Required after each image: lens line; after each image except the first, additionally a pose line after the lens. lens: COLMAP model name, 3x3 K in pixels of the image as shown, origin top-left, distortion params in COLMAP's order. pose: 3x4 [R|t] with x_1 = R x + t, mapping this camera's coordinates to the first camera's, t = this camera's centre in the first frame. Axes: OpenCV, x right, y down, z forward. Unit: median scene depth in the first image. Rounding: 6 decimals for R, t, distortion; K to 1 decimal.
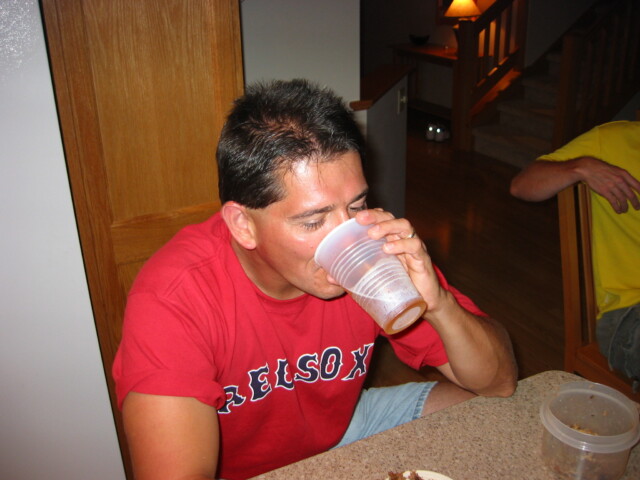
lens RADIAL K [[656.5, 0, 319.8], [0, 656.5, 206.6], [0, 0, 1]] dist [-0.090716, 0.016119]
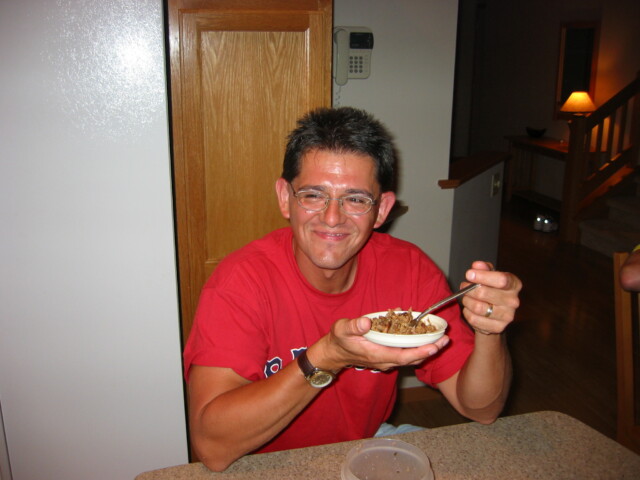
lens RADIAL K [[656.5, 0, 319.8], [0, 656.5, 206.6], [0, 0, 1]] dist [-0.090716, 0.016119]
pose [[0.978705, 0.076817, -0.190355, 0.097874], [-0.100646, 0.987798, -0.118850, 0.049553], [0.178902, 0.135478, 0.974495, -0.130302]]
